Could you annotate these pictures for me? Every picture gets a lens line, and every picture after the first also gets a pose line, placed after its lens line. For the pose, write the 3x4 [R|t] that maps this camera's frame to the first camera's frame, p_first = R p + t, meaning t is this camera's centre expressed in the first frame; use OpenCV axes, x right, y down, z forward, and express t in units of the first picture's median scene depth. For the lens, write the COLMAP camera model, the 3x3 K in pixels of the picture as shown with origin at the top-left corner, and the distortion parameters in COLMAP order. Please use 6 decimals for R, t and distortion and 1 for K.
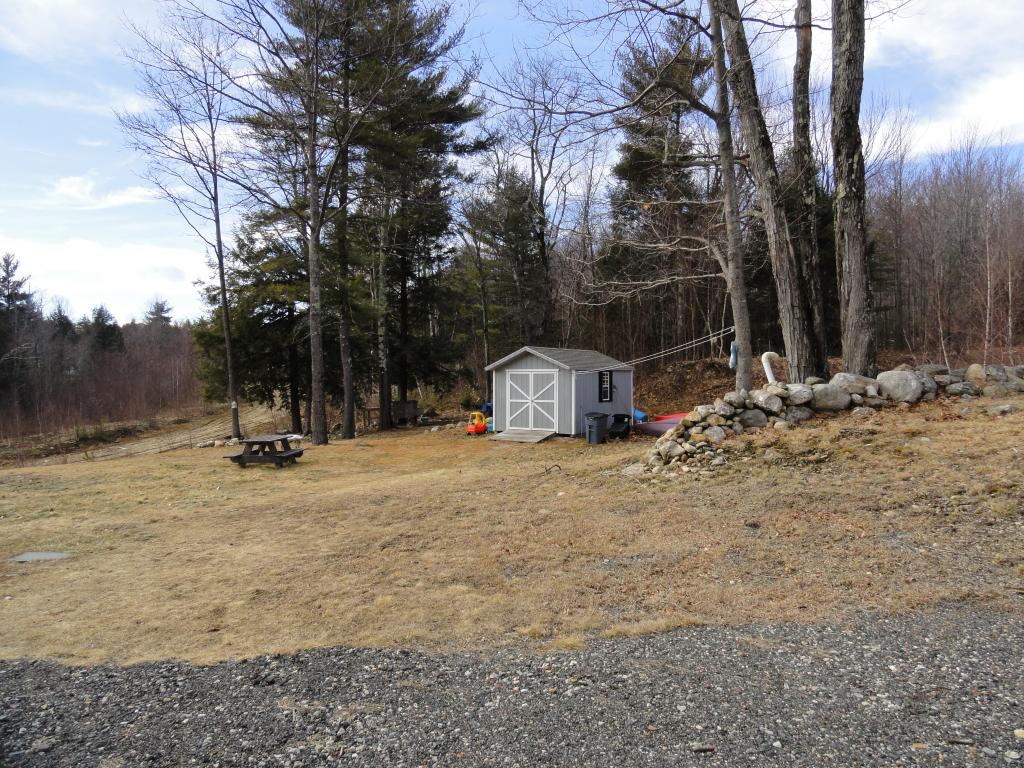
lens RADIAL K [[713.6, 0, 512.0], [0, 713.6, 384.0], [0, 0, 1]] dist [-0.004226, 0.009047]
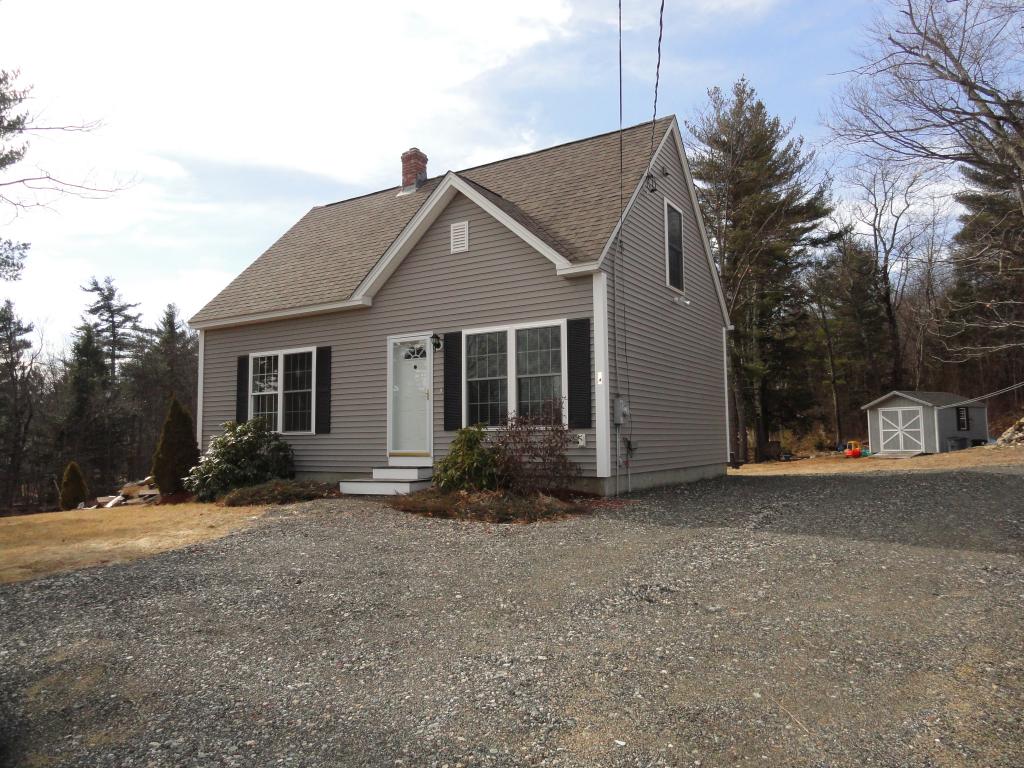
lens RADIAL K [[713.6, 0, 512.0], [0, 713.6, 384.0], [0, 0, 1]] dist [-0.004226, 0.009047]
pose [[0.912945, -0.044479, -0.405651, -0.093575], [0.011583, 0.996466, -0.083193, 0.039838], [0.407917, 0.071252, 0.910234, -0.556757]]
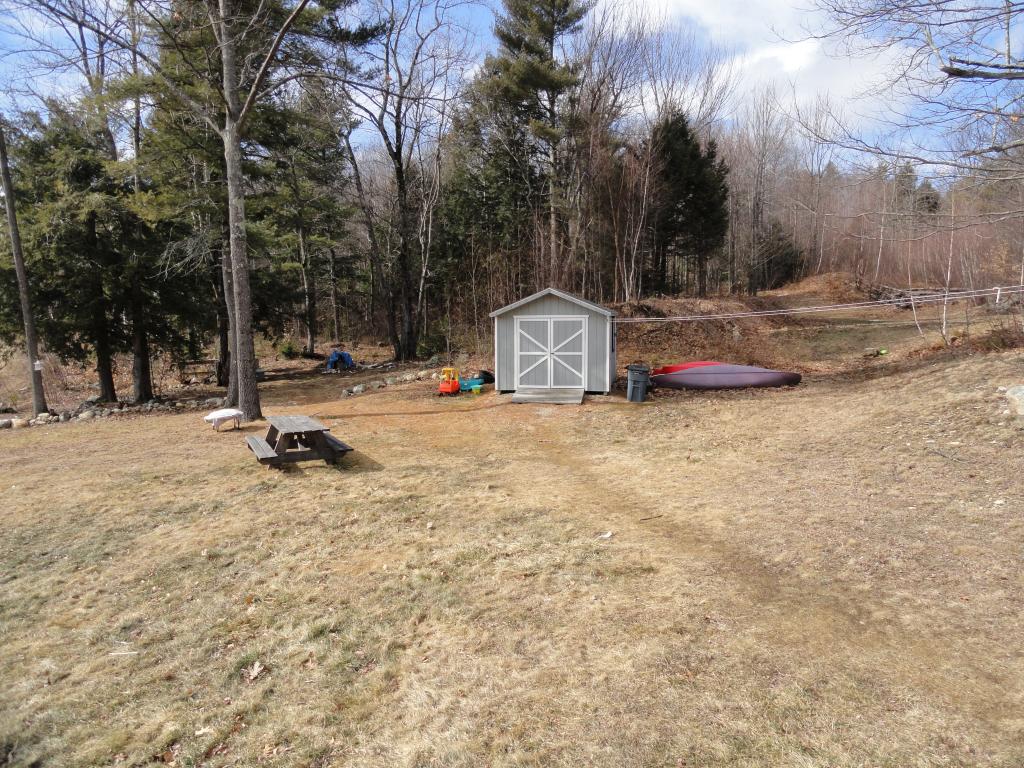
lens RADIAL K [[713.6, 0, 512.0], [0, 713.6, 384.0], [0, 0, 1]] dist [-0.004226, 0.009047]
pose [[0.913635, -0.044502, 0.404093, -0.344428], [0.008905, 0.995943, 0.089547, -0.015522], [-0.406438, -0.078215, 0.910324, 0.245380]]
